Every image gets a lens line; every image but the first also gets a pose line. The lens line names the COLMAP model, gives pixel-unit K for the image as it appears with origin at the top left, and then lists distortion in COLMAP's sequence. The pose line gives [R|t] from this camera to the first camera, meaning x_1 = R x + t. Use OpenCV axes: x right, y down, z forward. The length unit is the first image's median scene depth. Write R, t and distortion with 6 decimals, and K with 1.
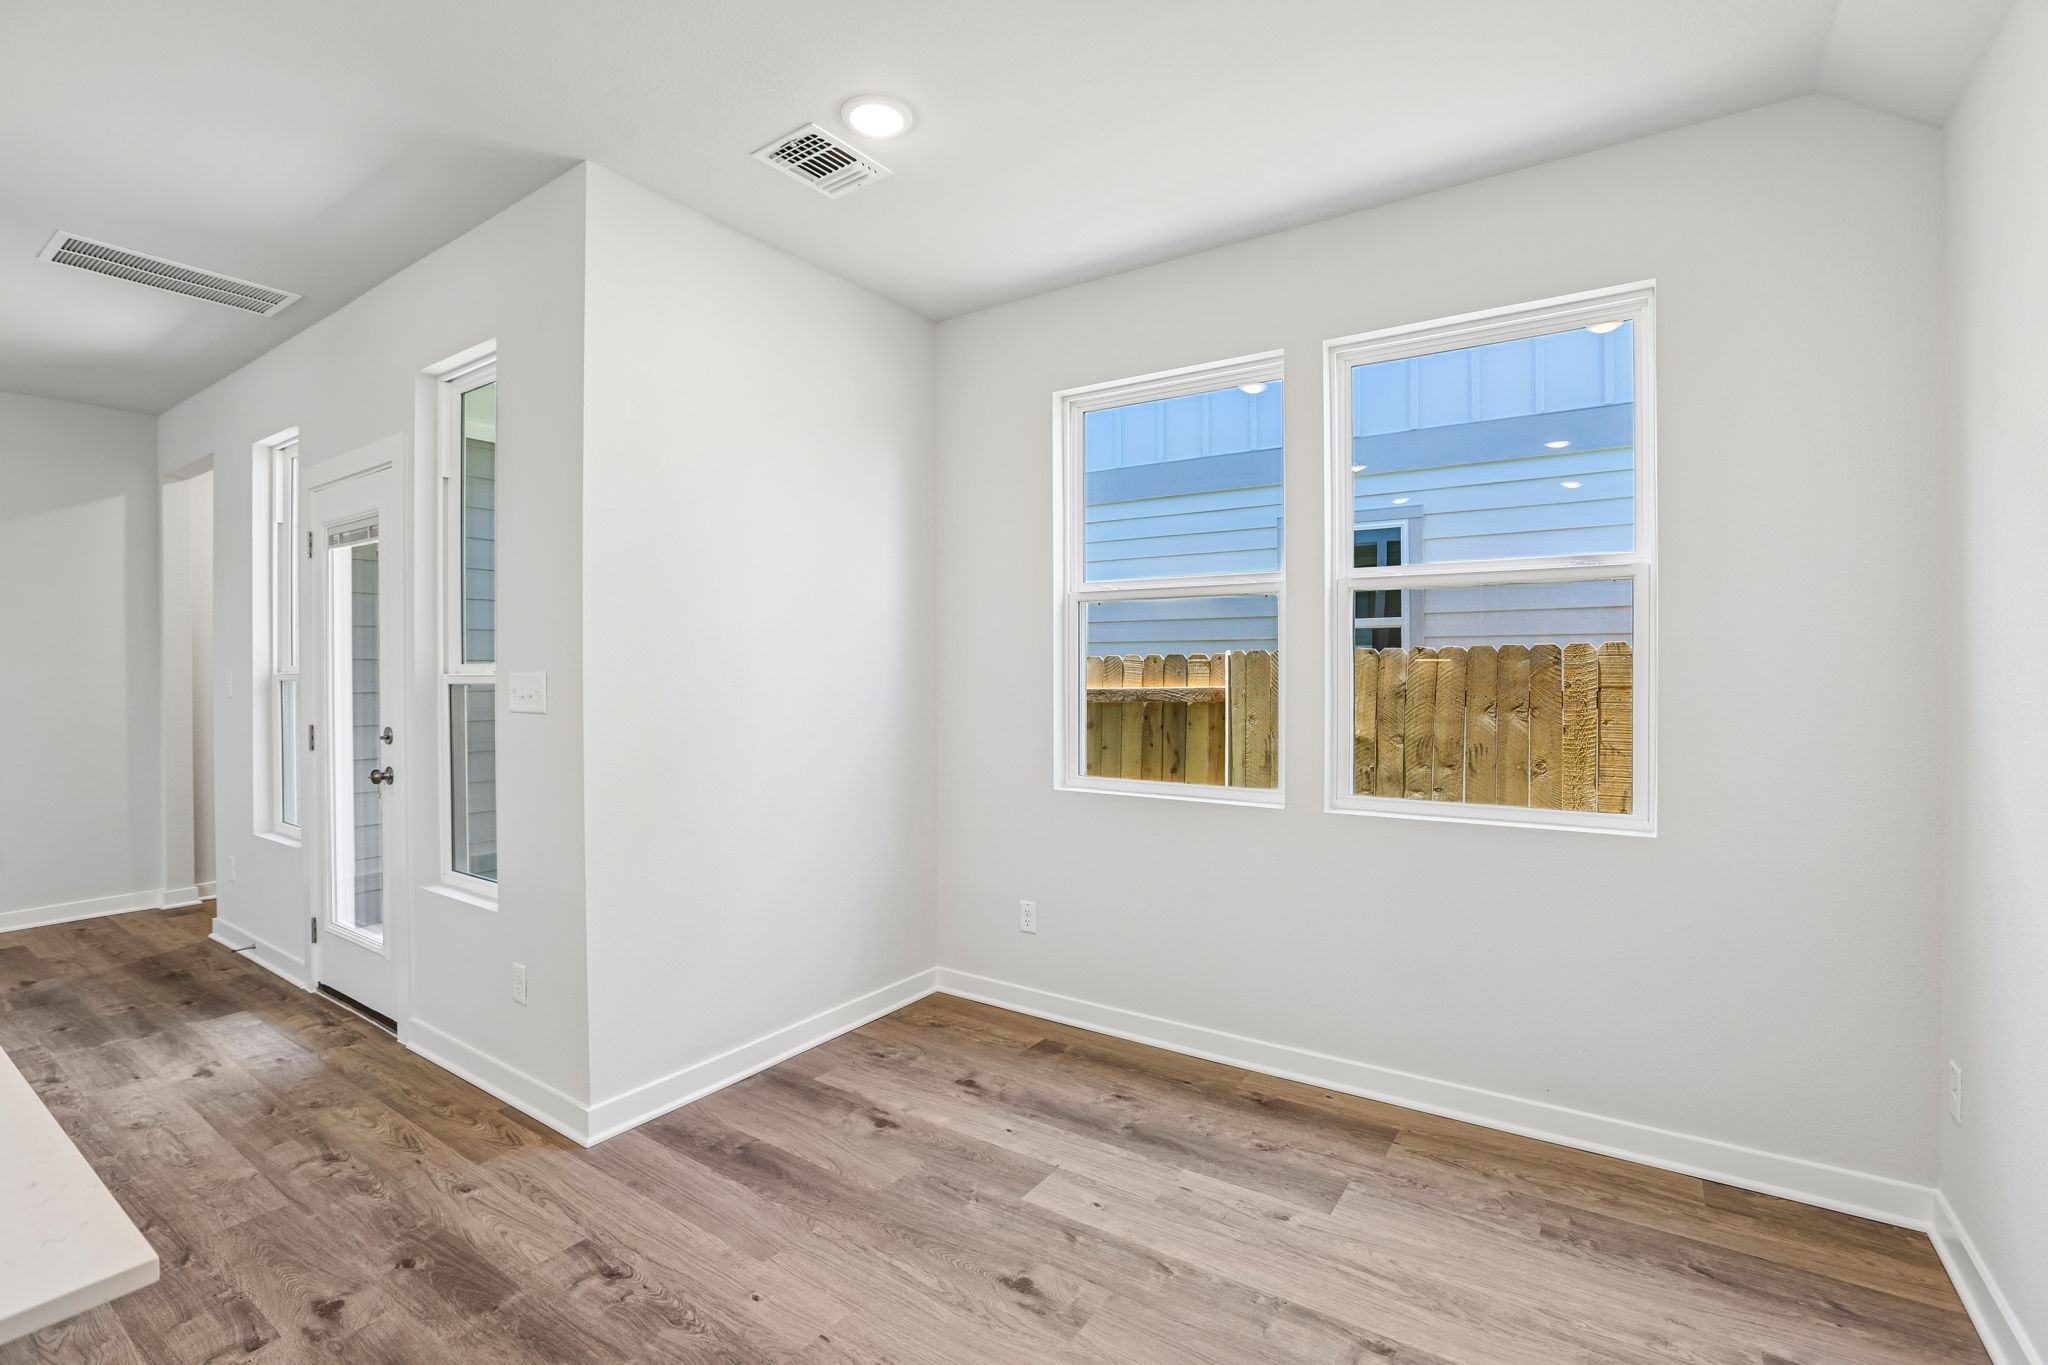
lens RADIAL K [[915.4, 0, 1029.0], [0, 915.4, 668.8], [0, 0, 1]] dist [-0.041396, 0.010202]
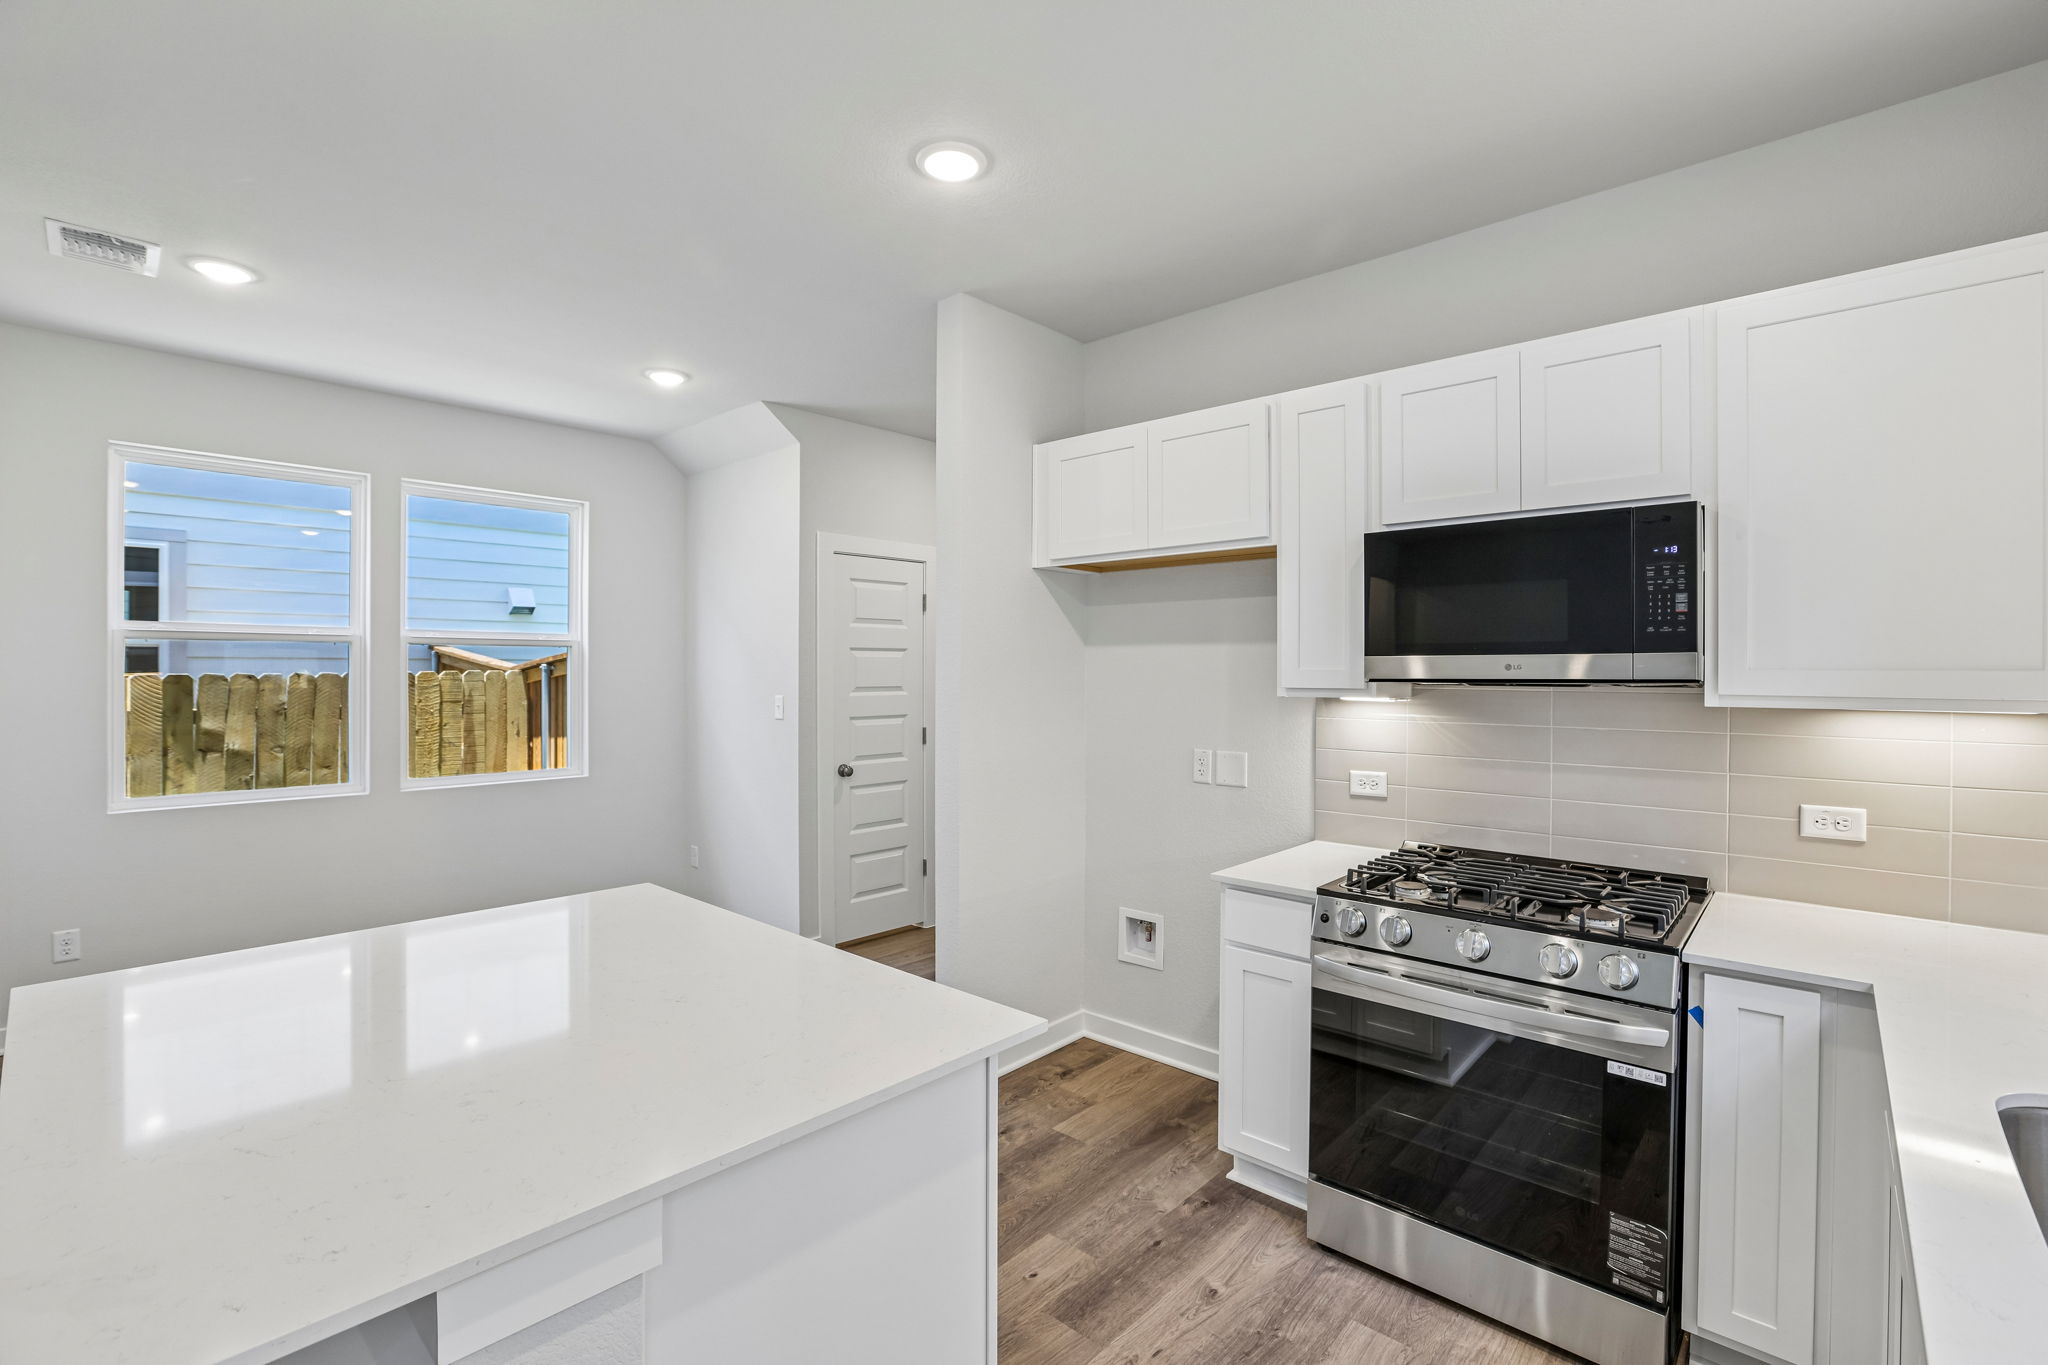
lens RADIAL K [[915.4, 0, 1023.9], [0, 915.4, 677.3], [0, 0, 1]] dist [-0.041396, 0.010202]
pose [[0.142582, -0.003114, 0.989778, -1.067286], [-0.006142, 0.999973, 0.004031, -0.049087], [-0.989764, -0.006654, 0.142559, -0.243880]]
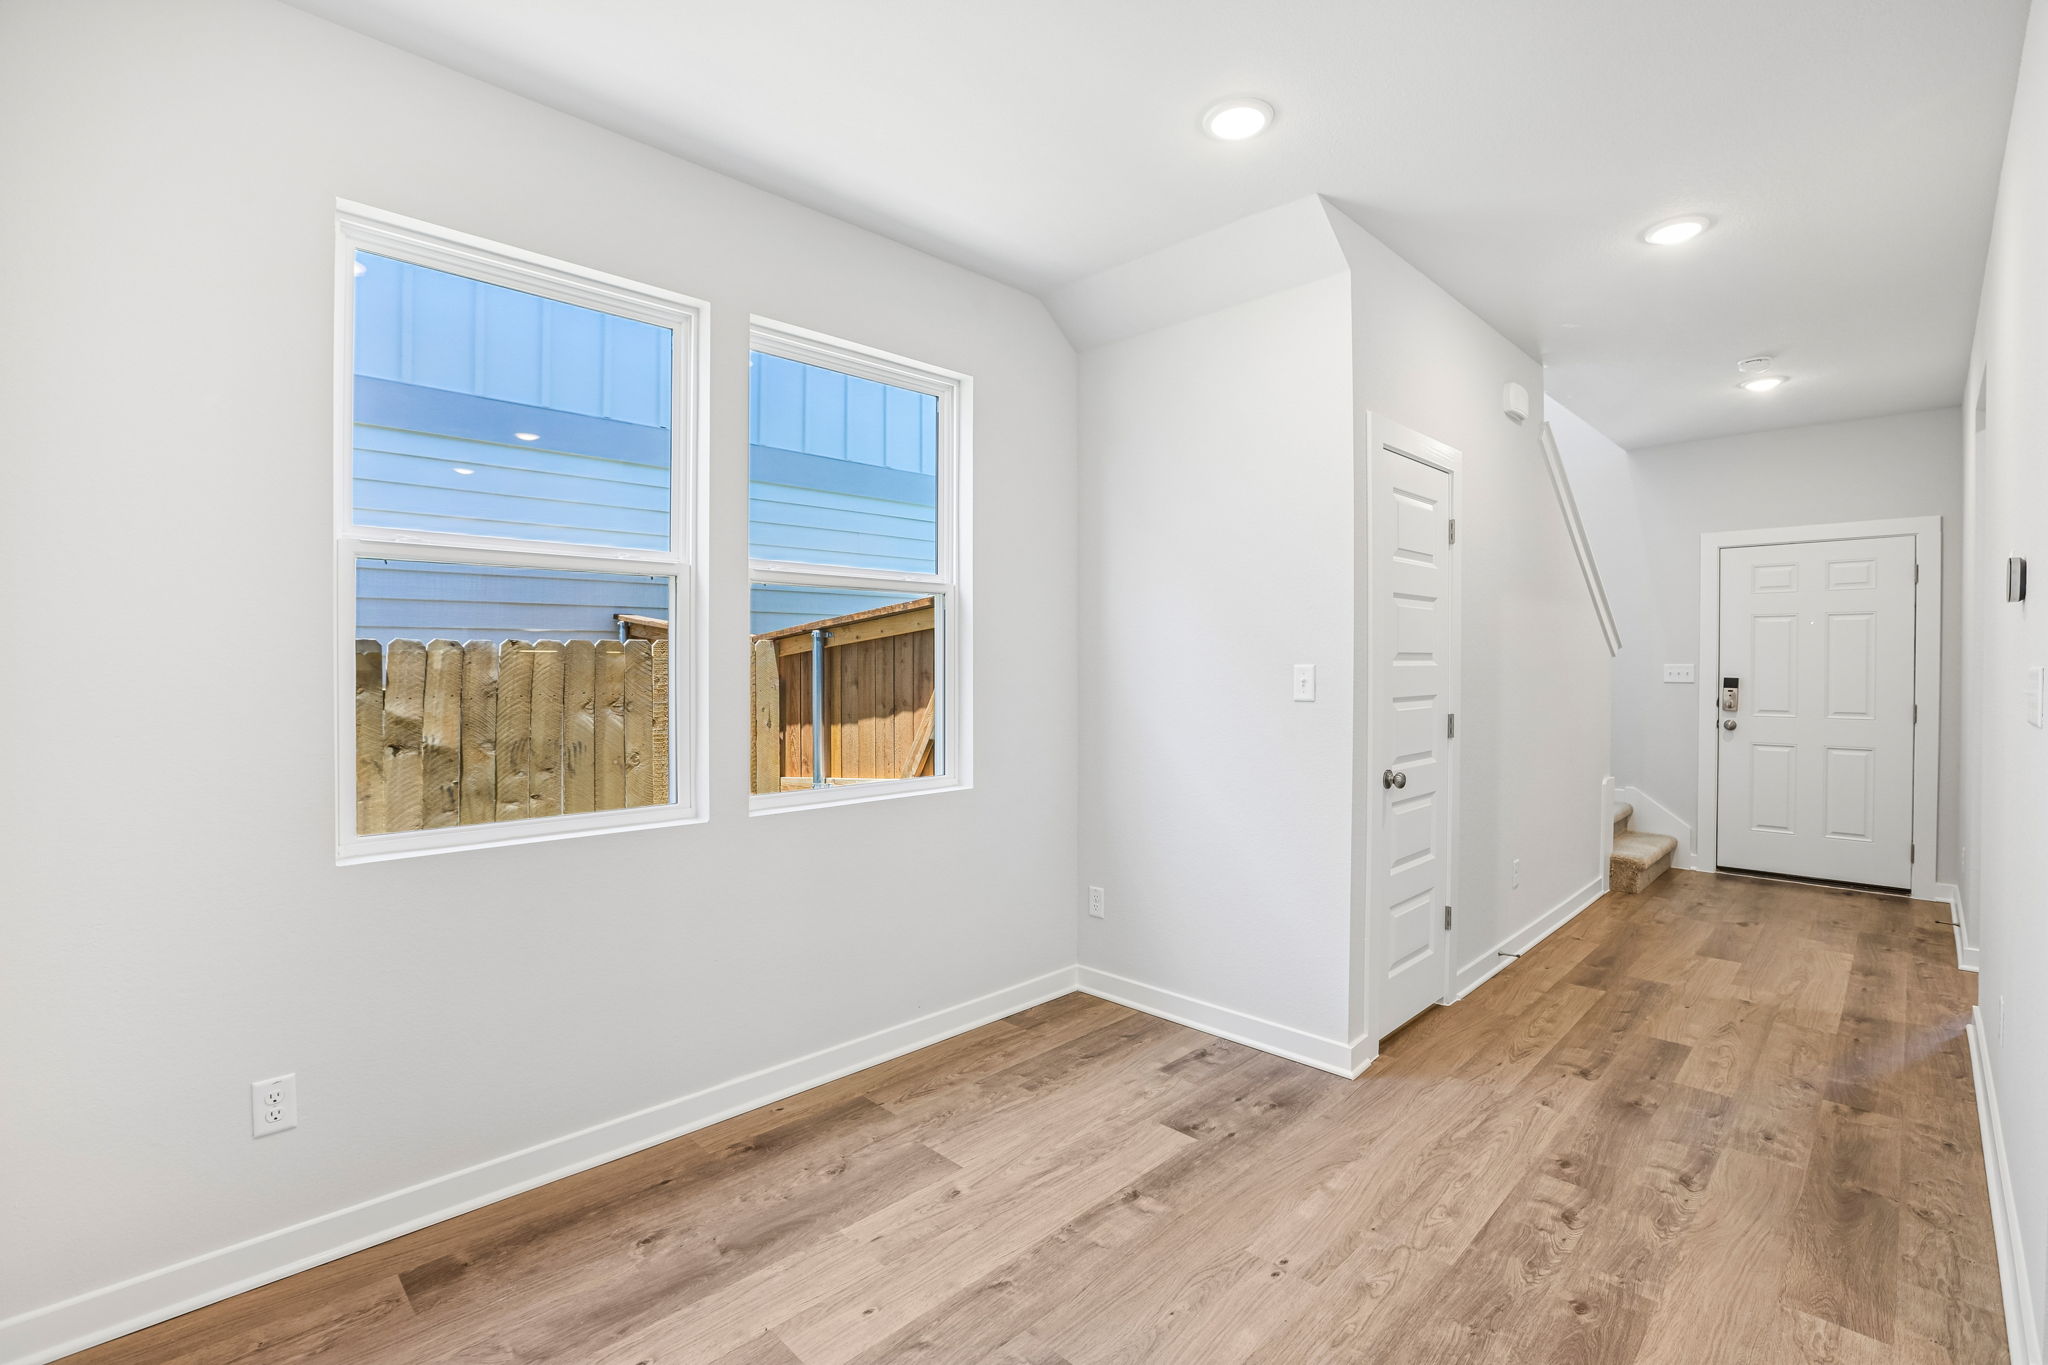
lens RADIAL K [[915.4, 0, 1018.1], [0, 915.4, 679.0], [0, 0, 1]] dist [-0.041396, 0.010202]
pose [[0.192266, -0.013471, 0.981250, -0.580820], [-0.004550, 0.999883, 0.014618, -0.000700], [-0.981332, -0.007275, 0.192182, 0.588381]]
